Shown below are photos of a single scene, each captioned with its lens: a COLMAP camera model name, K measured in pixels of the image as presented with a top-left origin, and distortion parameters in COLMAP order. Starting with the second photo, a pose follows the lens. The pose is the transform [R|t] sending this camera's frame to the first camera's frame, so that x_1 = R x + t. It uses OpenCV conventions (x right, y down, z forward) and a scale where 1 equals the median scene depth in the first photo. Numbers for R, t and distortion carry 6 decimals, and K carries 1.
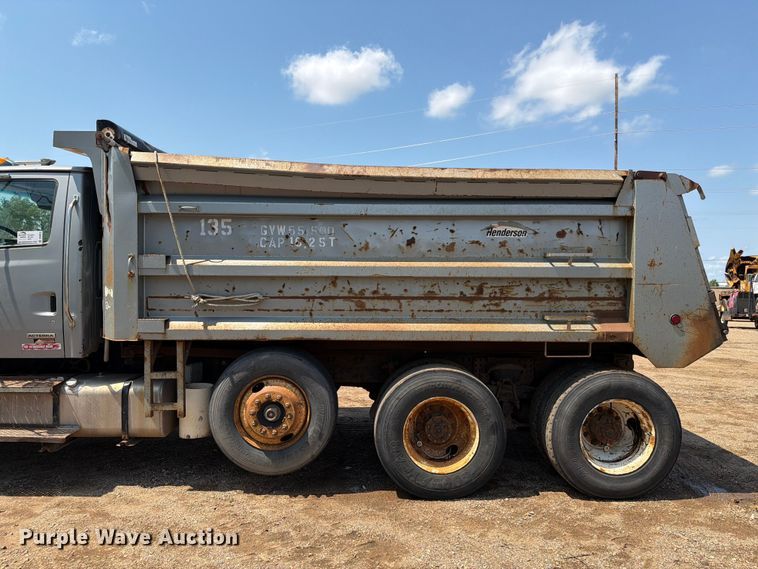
lens RADIAL K [[535.3, 0, 379.4], [0, 535.3, 277.7], [0, 0, 1]] dist [0.041359, -0.057743]
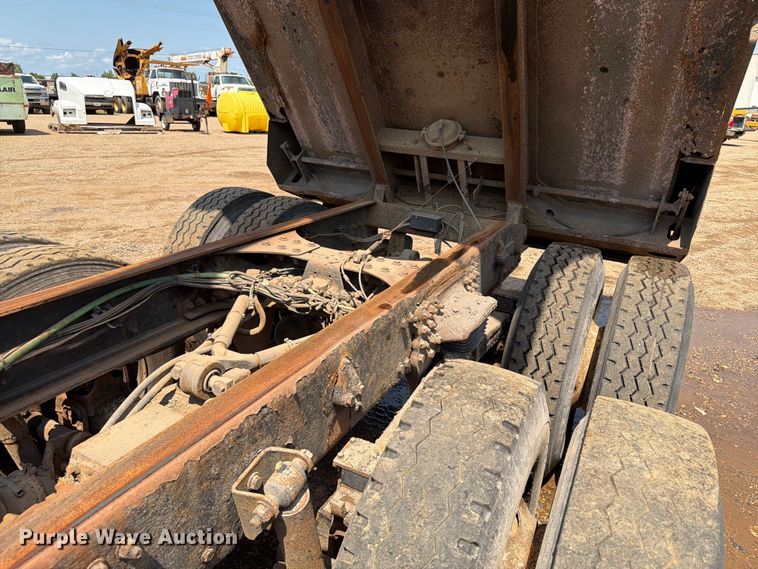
lens RADIAL K [[535.3, 0, 375.0], [0, 535.3, 284.8], [0, 0, 1]] dist [0.041359, -0.057743]
pose [[0.482415, -0.278298, 0.830557, -0.110695], [-0.049562, 0.937996, 0.343085, 0.023293], [-0.874540, -0.206673, 0.438710, 1.019590]]
